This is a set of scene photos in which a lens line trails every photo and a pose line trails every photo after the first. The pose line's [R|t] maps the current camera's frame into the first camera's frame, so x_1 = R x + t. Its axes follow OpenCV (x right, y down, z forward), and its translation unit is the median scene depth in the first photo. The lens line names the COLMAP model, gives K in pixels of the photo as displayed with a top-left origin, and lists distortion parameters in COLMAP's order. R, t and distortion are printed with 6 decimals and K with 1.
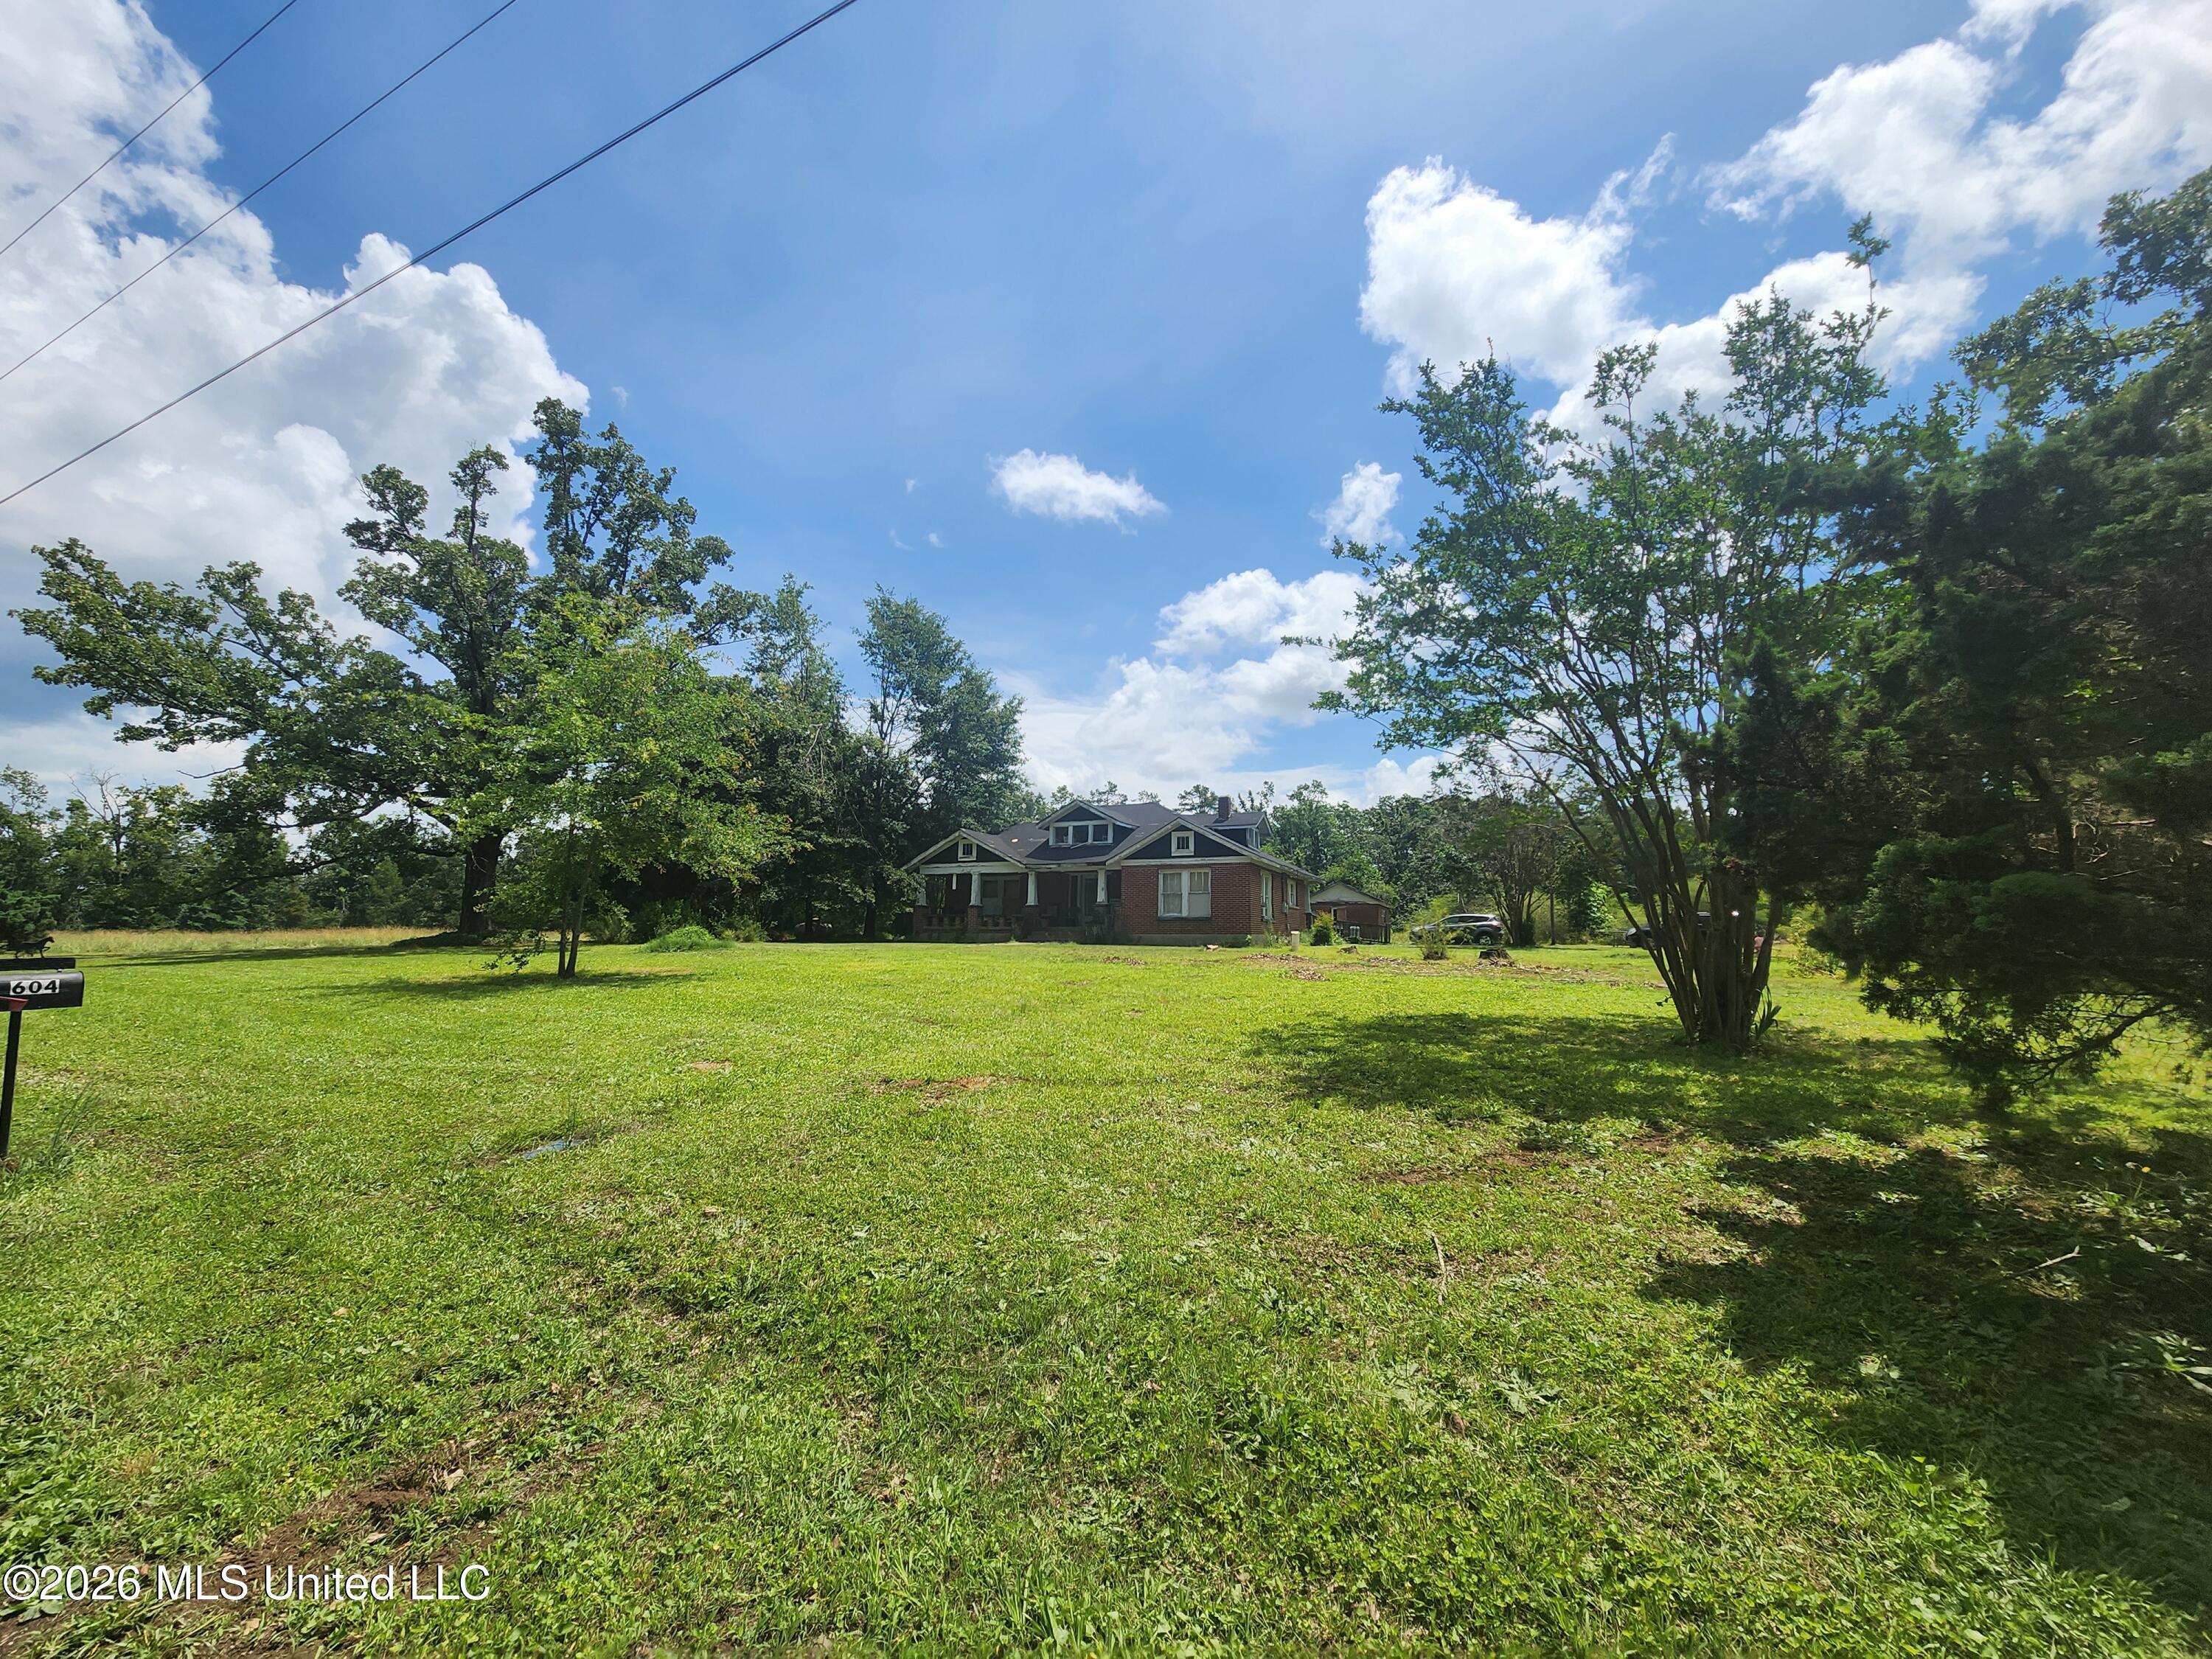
lens RADIAL K [[886.8, 0, 1063.6], [0, 886.8, 832.8], [0, 0, 1]] dist [0.018261, 0.000000]
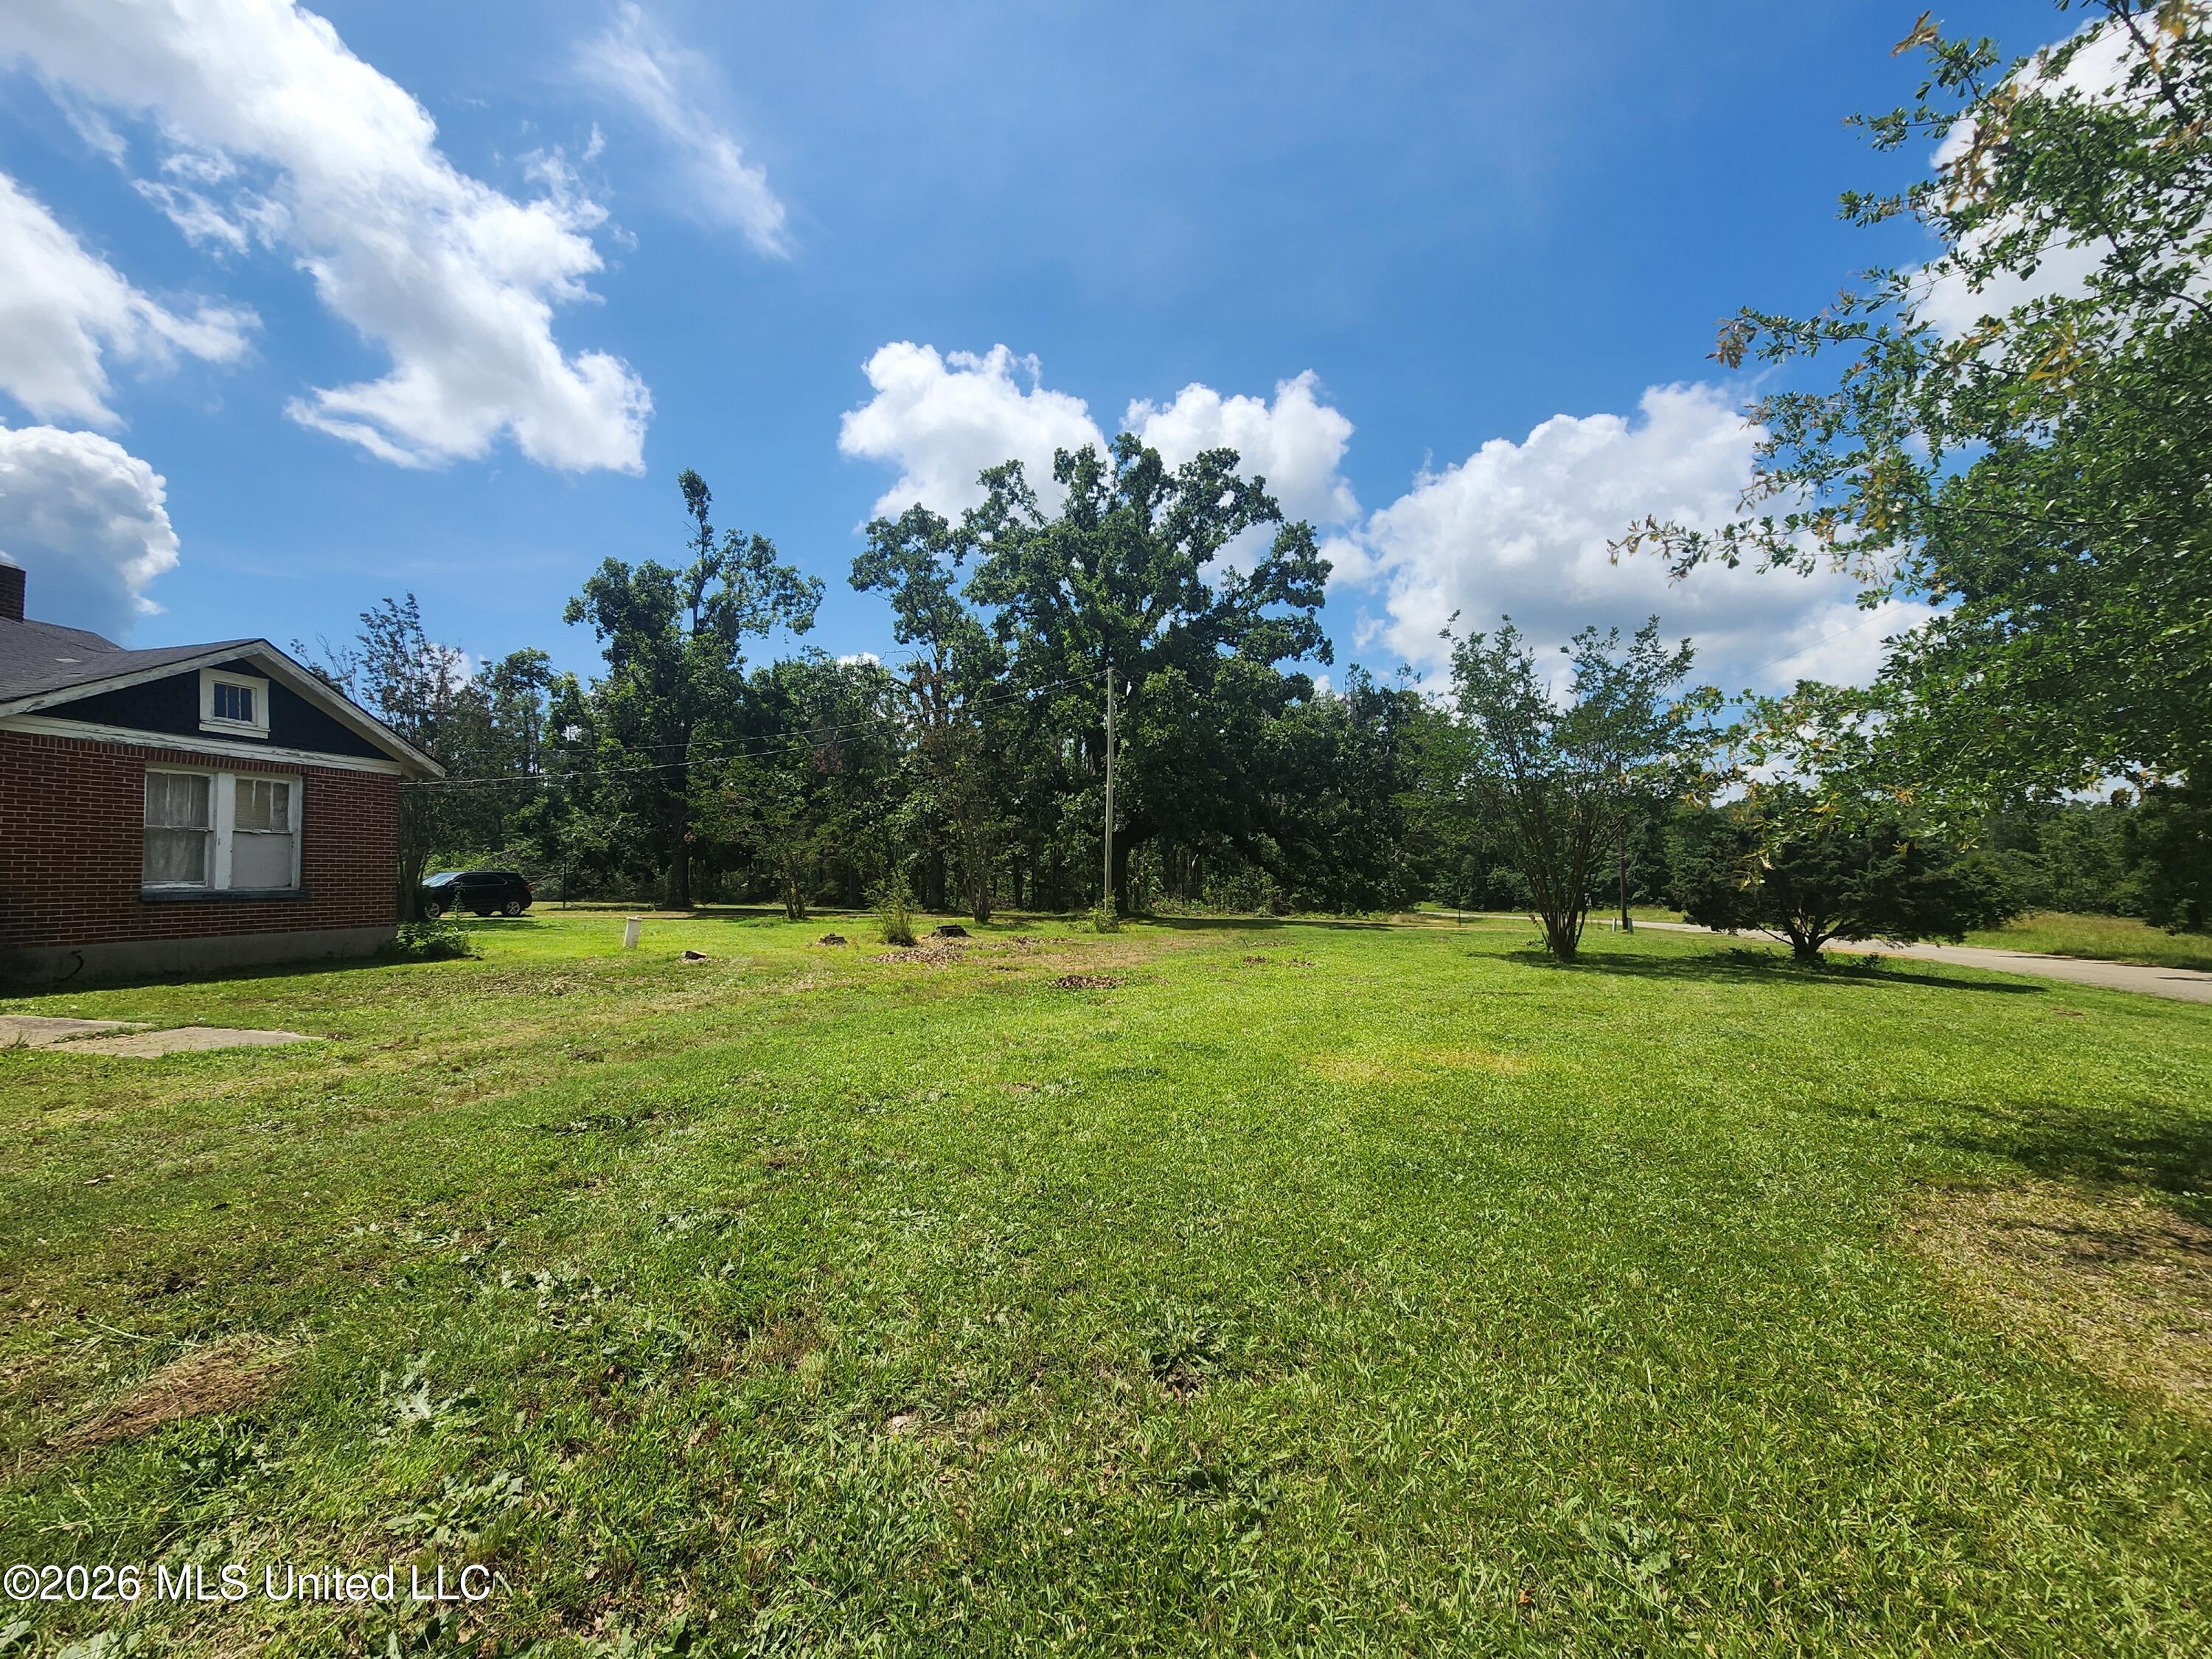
lens RADIAL K [[895.4, 0, 1092.7], [0, 895.4, 836.0], [0, 0, 1]] dist [0.000581, 0.000363]
pose [[-0.222593, 0.032598, 0.974366, -0.286632], [-0.112260, 0.991936, -0.058832, 0.044710], [-0.968426, -0.122478, -0.217139, 0.636753]]
